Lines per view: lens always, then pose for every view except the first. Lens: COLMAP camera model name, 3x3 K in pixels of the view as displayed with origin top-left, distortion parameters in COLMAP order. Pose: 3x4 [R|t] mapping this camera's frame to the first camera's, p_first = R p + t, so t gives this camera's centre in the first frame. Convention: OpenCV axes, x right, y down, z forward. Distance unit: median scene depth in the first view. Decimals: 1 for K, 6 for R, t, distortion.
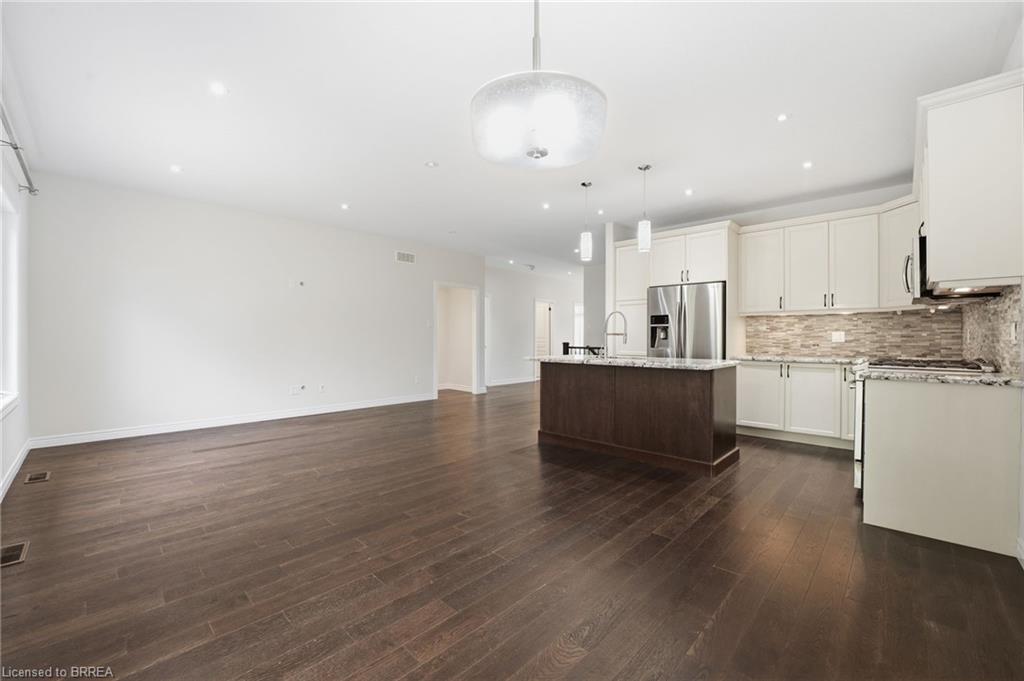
lens RADIAL K [[416.6, 0, 513.8], [0, 416.6, 339.3], [0, 0, 1]] dist [-0.027308, 0.001113]
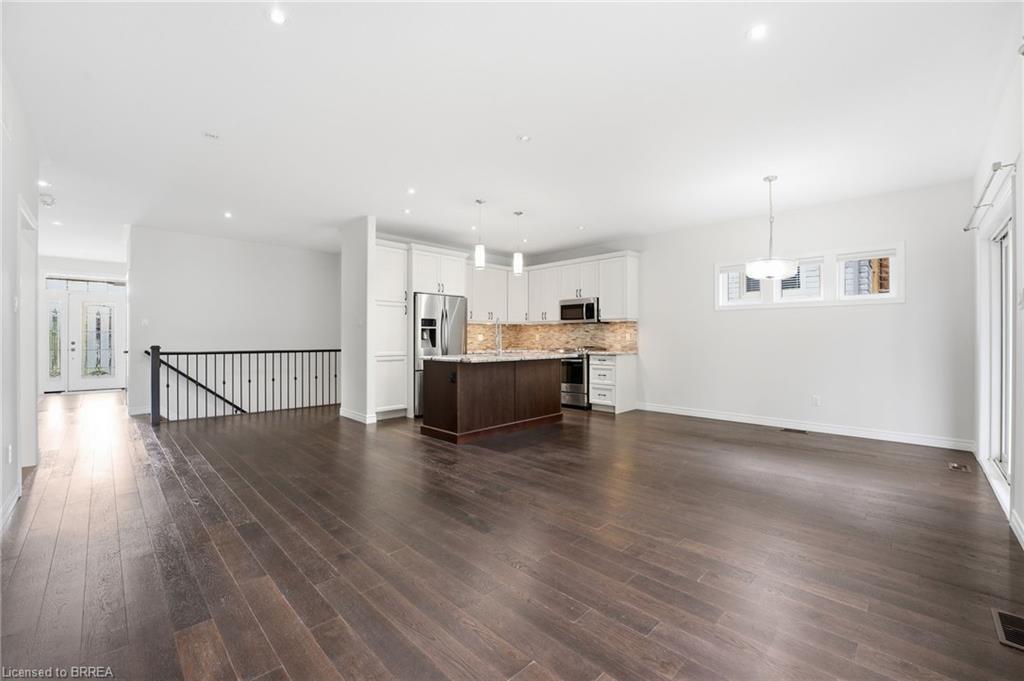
lens RADIAL K [[416.6, 0, 508.2], [0, 416.6, 339.4], [0, 0, 1]] dist [-0.027308, 0.001113]
pose [[0.028823, -0.005551, 0.999569, -0.900358], [0.002797, 0.999981, 0.005473, -0.007906], [-0.999581, 0.002638, 0.028838, 0.855057]]
